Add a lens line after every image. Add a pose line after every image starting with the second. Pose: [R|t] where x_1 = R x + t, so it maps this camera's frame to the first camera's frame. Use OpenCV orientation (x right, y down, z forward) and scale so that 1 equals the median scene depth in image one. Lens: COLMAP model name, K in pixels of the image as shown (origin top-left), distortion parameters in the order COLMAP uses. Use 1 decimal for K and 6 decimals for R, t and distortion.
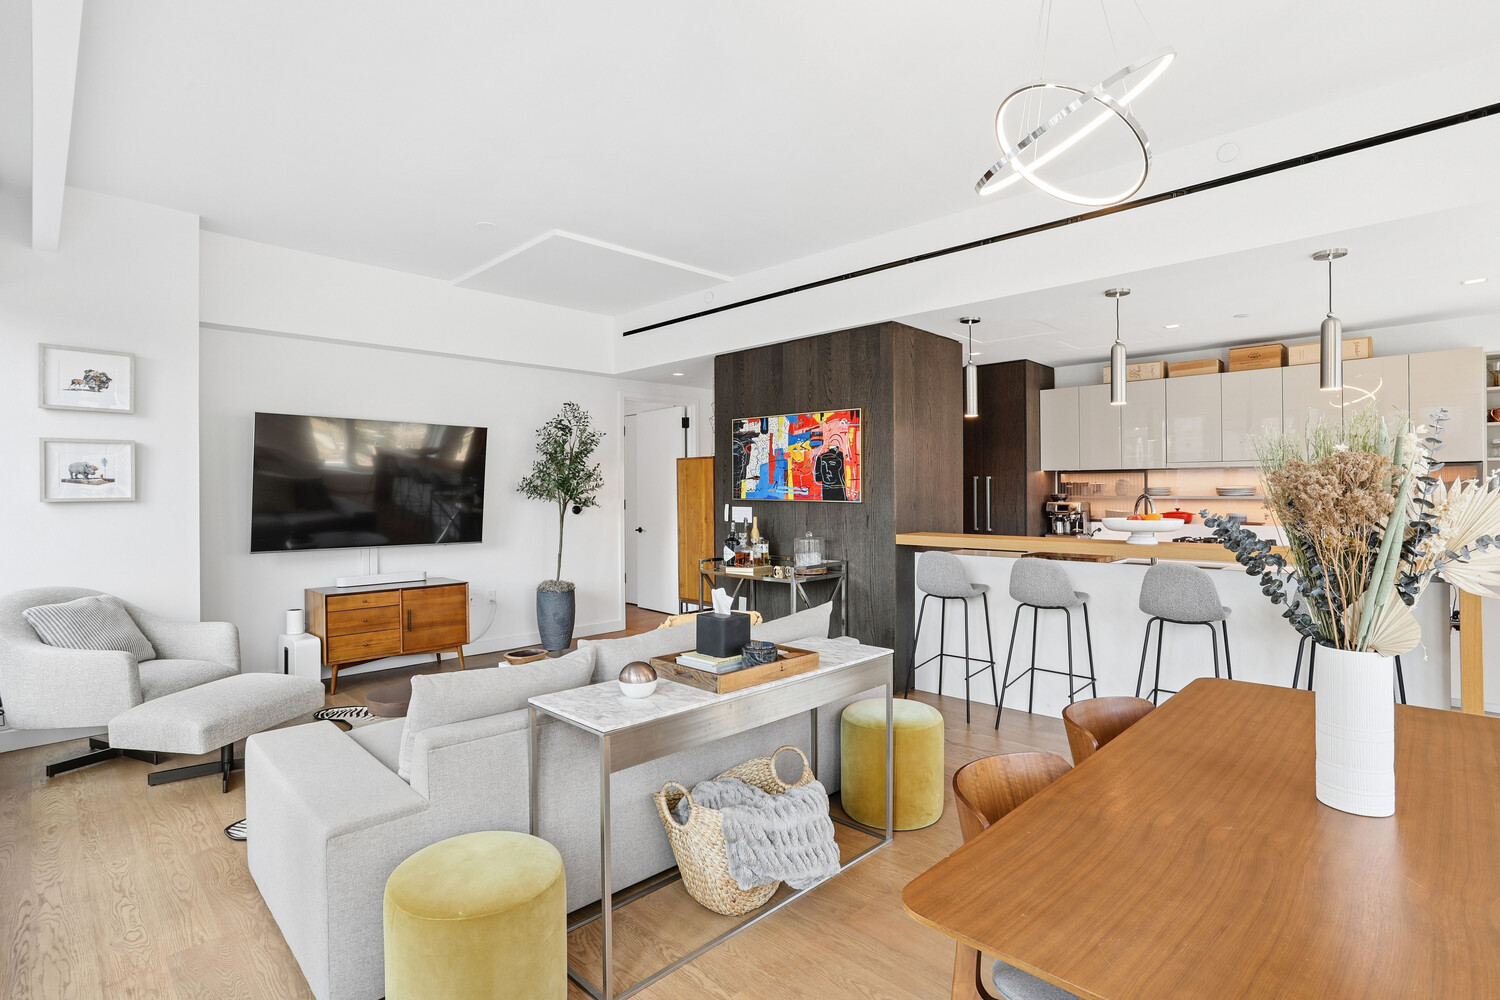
lens RADIAL K [[730.7, 0, 750.0], [0, 730.7, 500.0], [0, 0, 1]] dist [-0.066740, 0.042288]
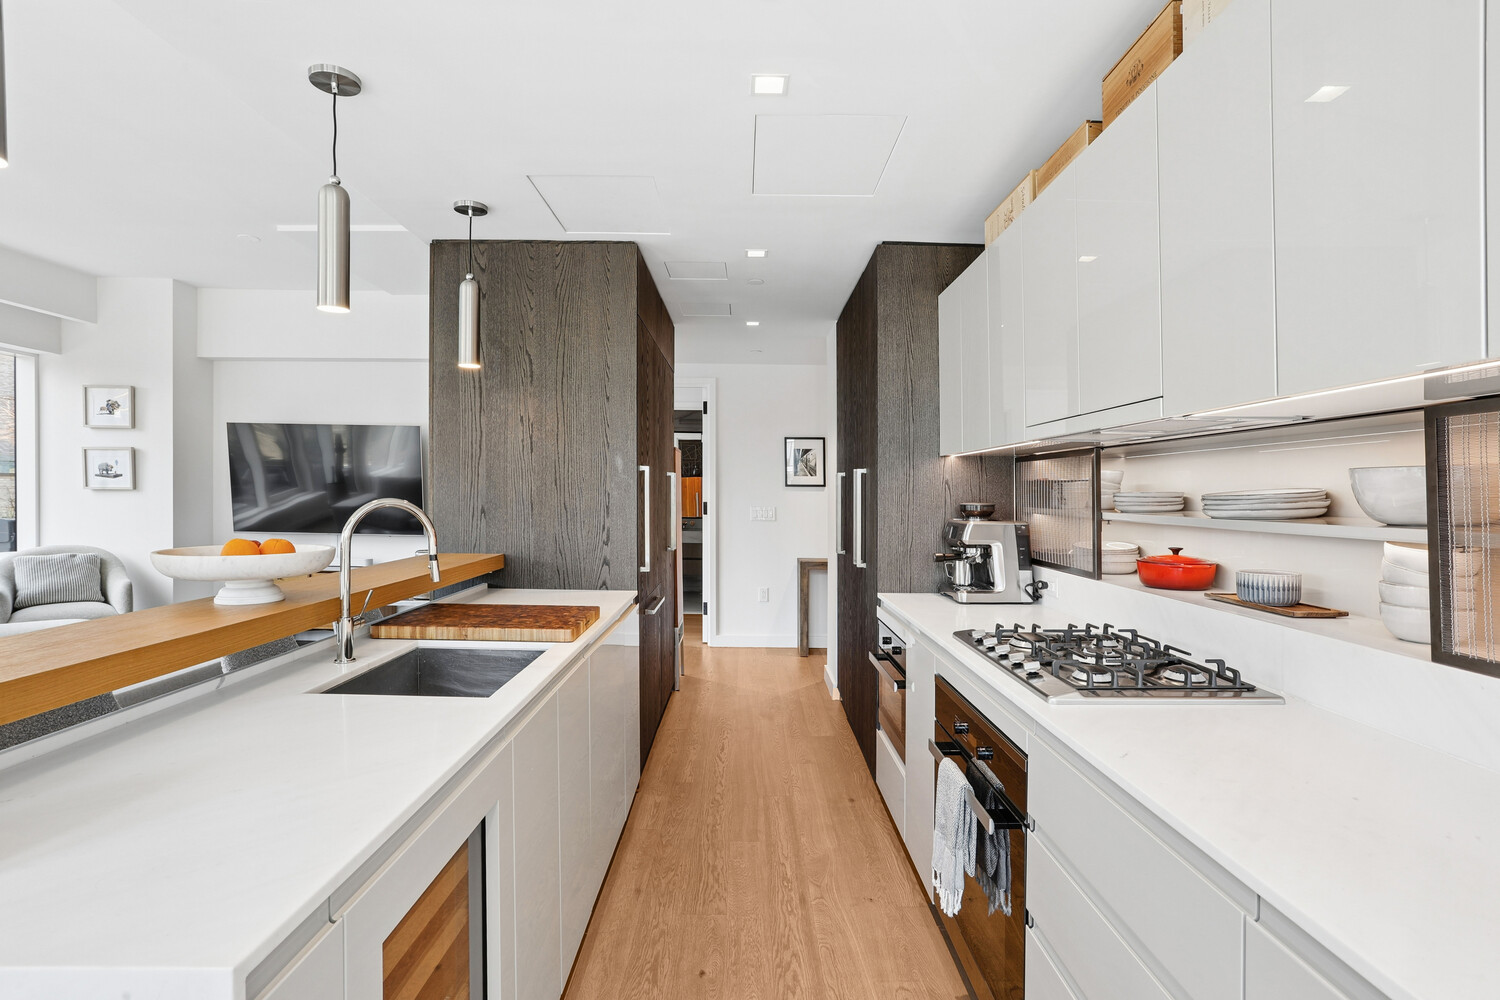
lens RADIAL K [[750.3, 0, 750.0], [0, 750.3, 500.0], [0, 0, 1]] dist [-0.066882, 0.025969]
pose [[0.715706, 0.021010, -0.698086, 0.808851], [-0.022646, 0.999720, 0.006871, -0.012538], [0.698034, 0.010891, 0.715981, 0.649896]]
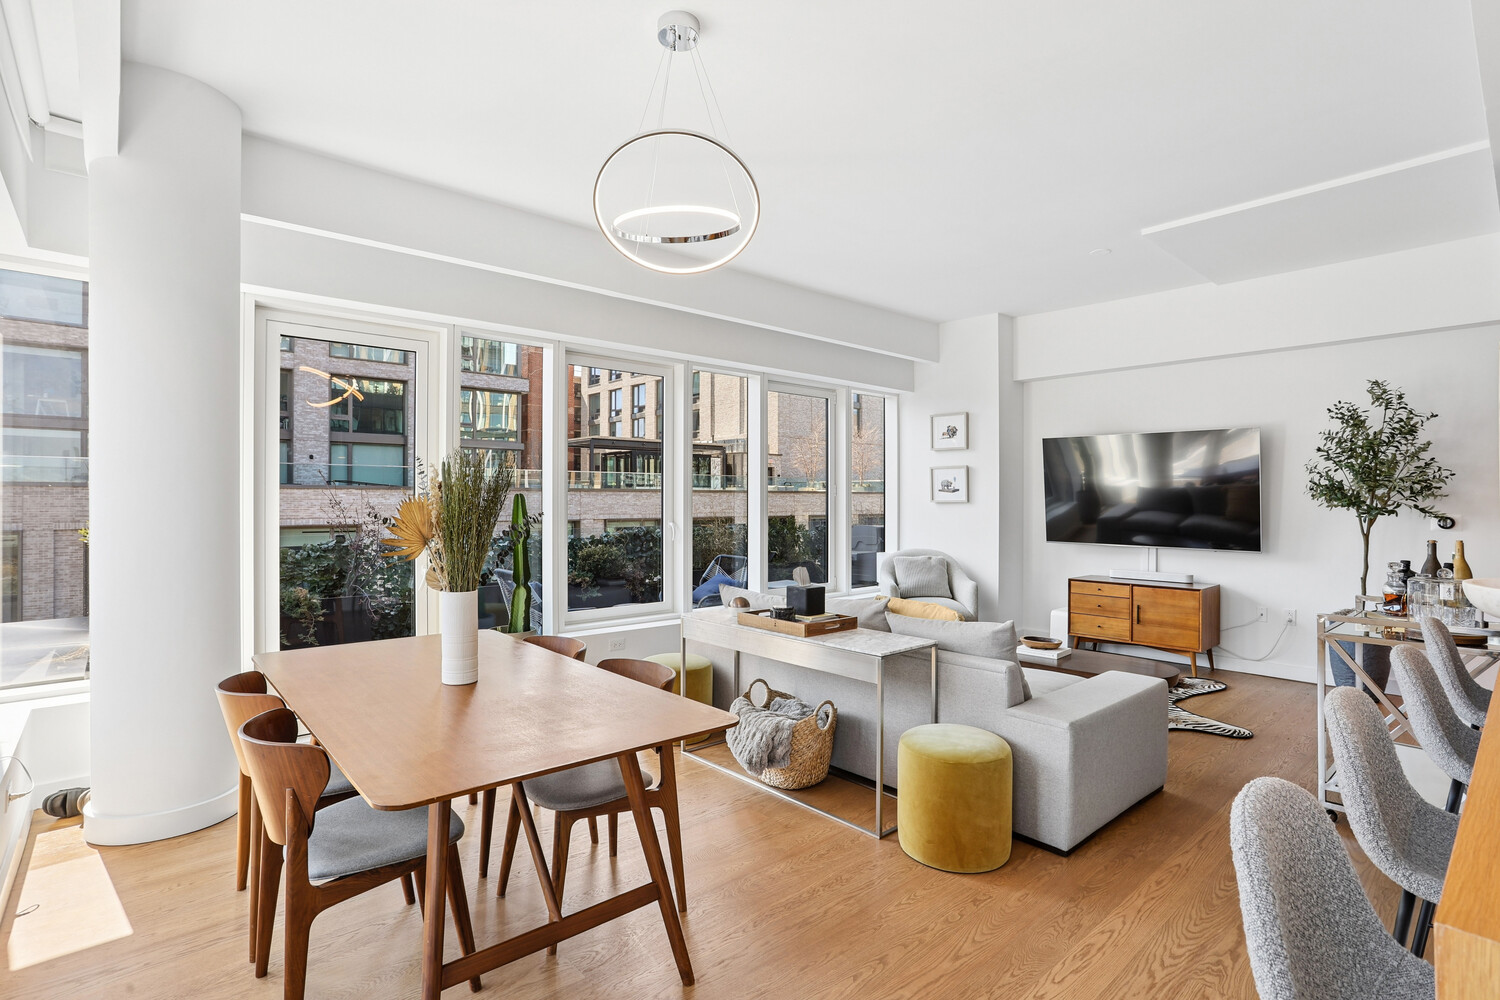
lens RADIAL K [[730.7, 0, 750.0], [0, 730.7, 500.0], [0, 0, 1]] dist [-0.066740, 0.042288]
pose [[-0.052182, 0.005493, -0.998622, 0.645734], [-0.010618, 0.999925, 0.006055, -0.007002], [0.998581, 0.010920, -0.052120, 0.464942]]
